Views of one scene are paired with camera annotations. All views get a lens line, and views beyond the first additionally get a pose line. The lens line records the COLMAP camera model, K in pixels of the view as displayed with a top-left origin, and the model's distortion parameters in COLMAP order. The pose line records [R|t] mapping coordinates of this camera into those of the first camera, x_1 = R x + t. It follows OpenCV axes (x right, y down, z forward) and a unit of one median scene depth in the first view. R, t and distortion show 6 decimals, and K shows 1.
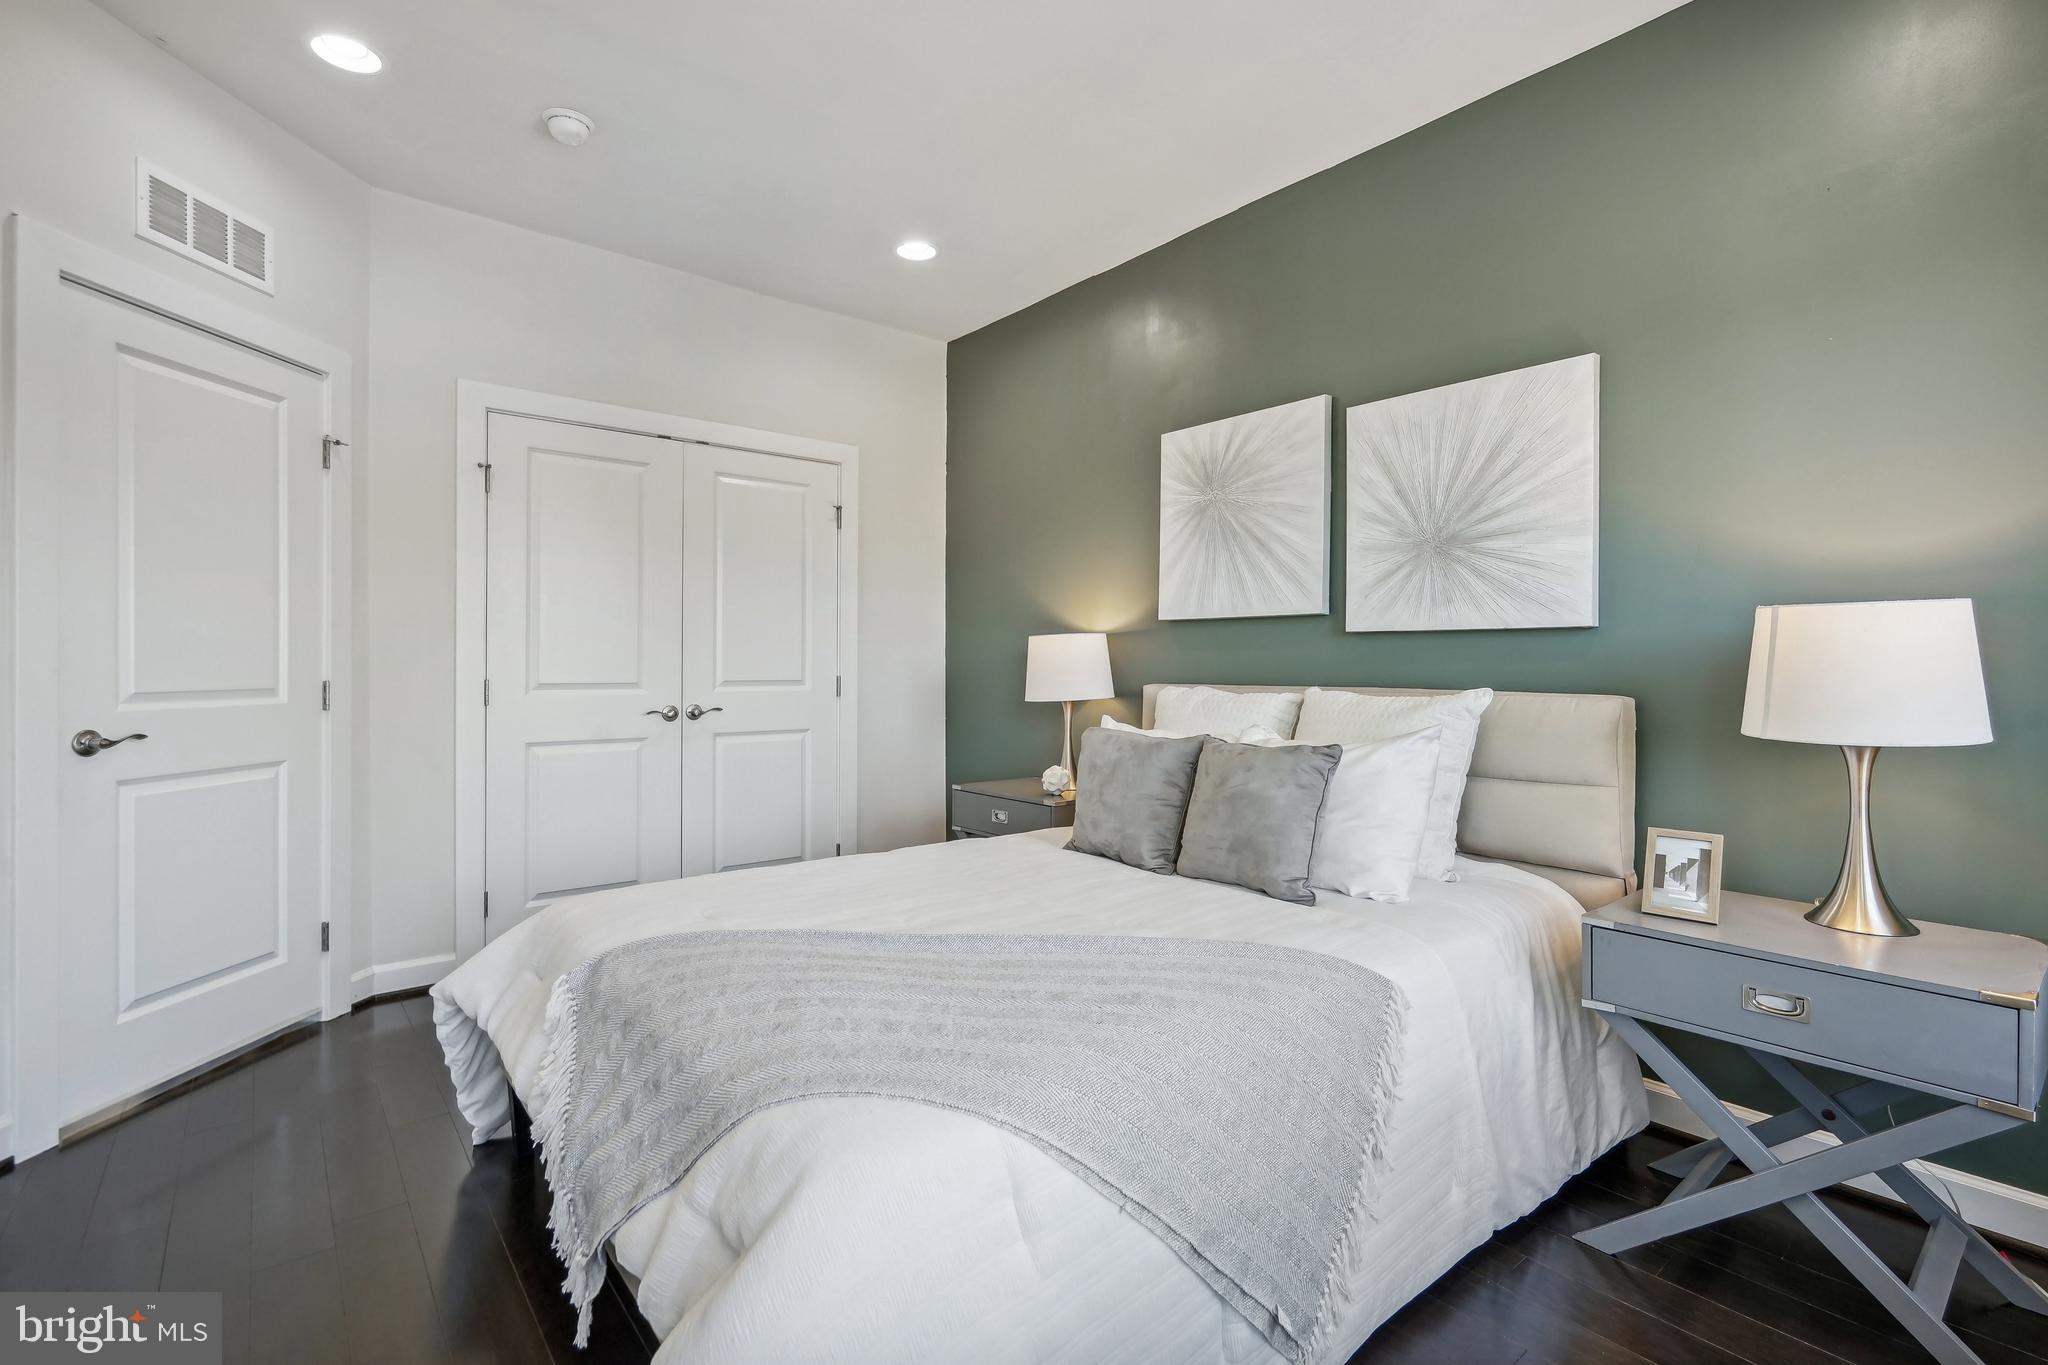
lens RADIAL K [[954.2, 0, 1015.9], [0, 954.2, 672.9], [0, 0, 1]] dist [-0.015759, 0.000146]
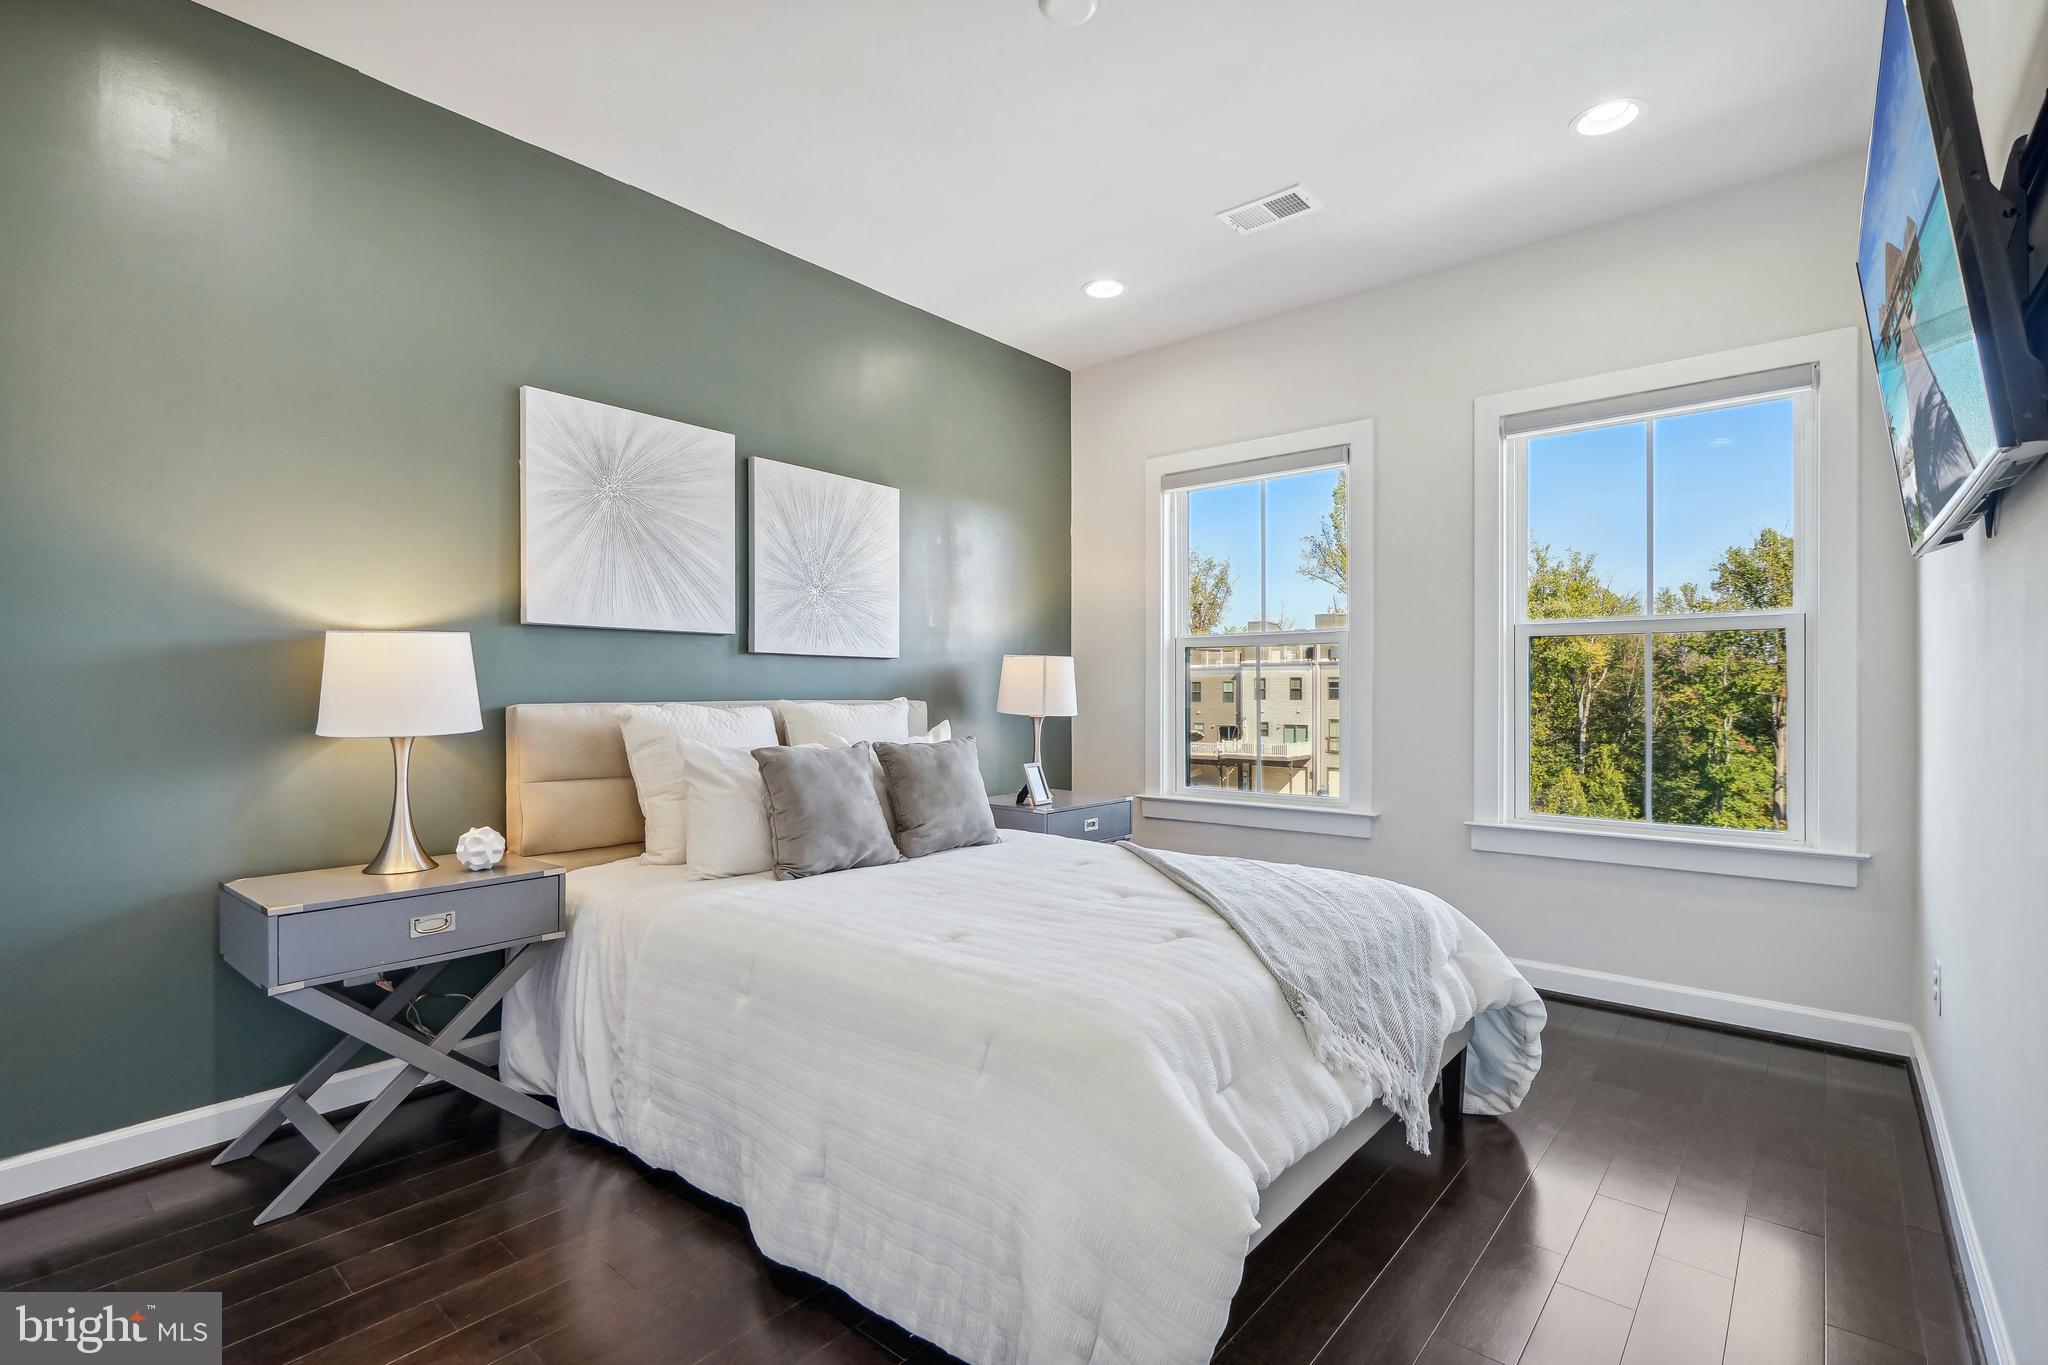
lens RADIAL K [[954.2, 0, 1015.9], [0, 954.2, 672.9], [0, 0, 1]] dist [-0.015759, 0.000146]
pose [[-0.210391, -0.005050, 0.977604, -0.807562], [-0.007425, 0.999966, 0.003567, -0.023072], [-0.977589, -0.006508, -0.210421, 0.894577]]
